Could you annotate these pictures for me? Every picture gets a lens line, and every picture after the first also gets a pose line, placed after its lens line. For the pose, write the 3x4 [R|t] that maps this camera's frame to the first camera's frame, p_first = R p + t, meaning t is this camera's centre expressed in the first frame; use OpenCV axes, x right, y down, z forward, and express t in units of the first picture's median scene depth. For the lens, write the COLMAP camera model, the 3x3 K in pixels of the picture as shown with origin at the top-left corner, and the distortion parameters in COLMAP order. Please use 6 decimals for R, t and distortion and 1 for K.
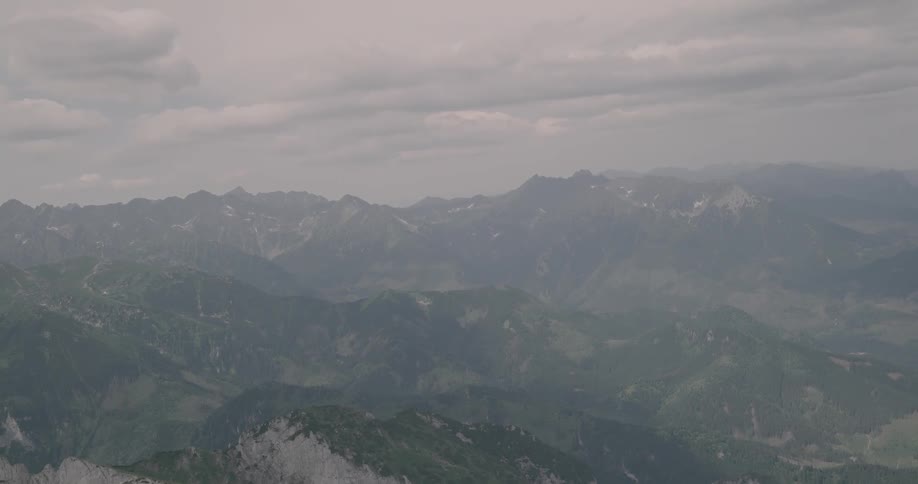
lens RADIAL K [[1085.7, 0, 455.3], [0, 1085.7, 242.3], [0, 0, 1]] dist [-0.022343, 0.000000]
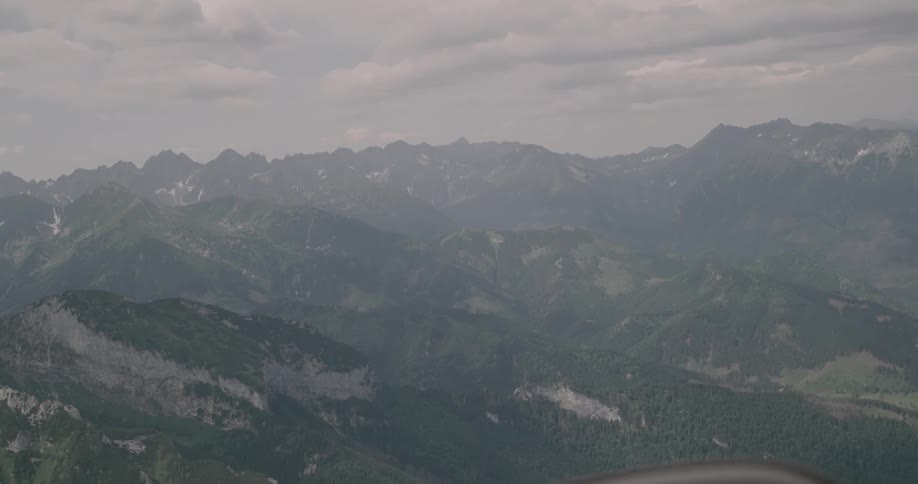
lens RADIAL K [[1085.7, 0, 453.8], [0, 1085.7, 242.5], [0, 0, 1]] dist [-0.022343, 0.000000]
pose [[0.960135, 0.021238, -0.278729, 0.261349], [-0.009048, 0.998948, 0.044950, 0.009703], [0.279390, -0.040636, 0.959317, -0.066010]]
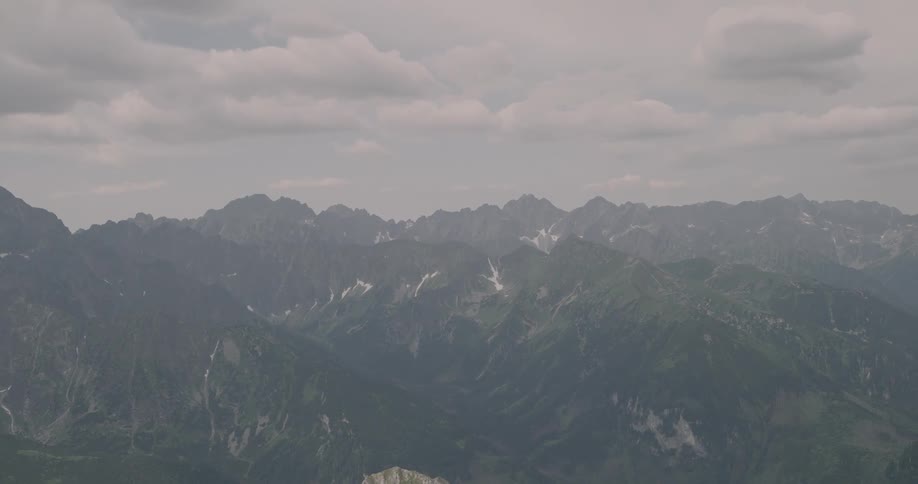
lens RADIAL K [[1085.7, 0, 442.2], [0, 1085.7, 235.9], [0, 0, 1]] dist [-0.022343, 0.000000]
pose [[0.889984, 0.060073, -0.452018, -0.132233], [-0.064476, 0.997903, 0.005674, 0.002833], [0.451411, 0.024094, 0.891991, 0.013629]]
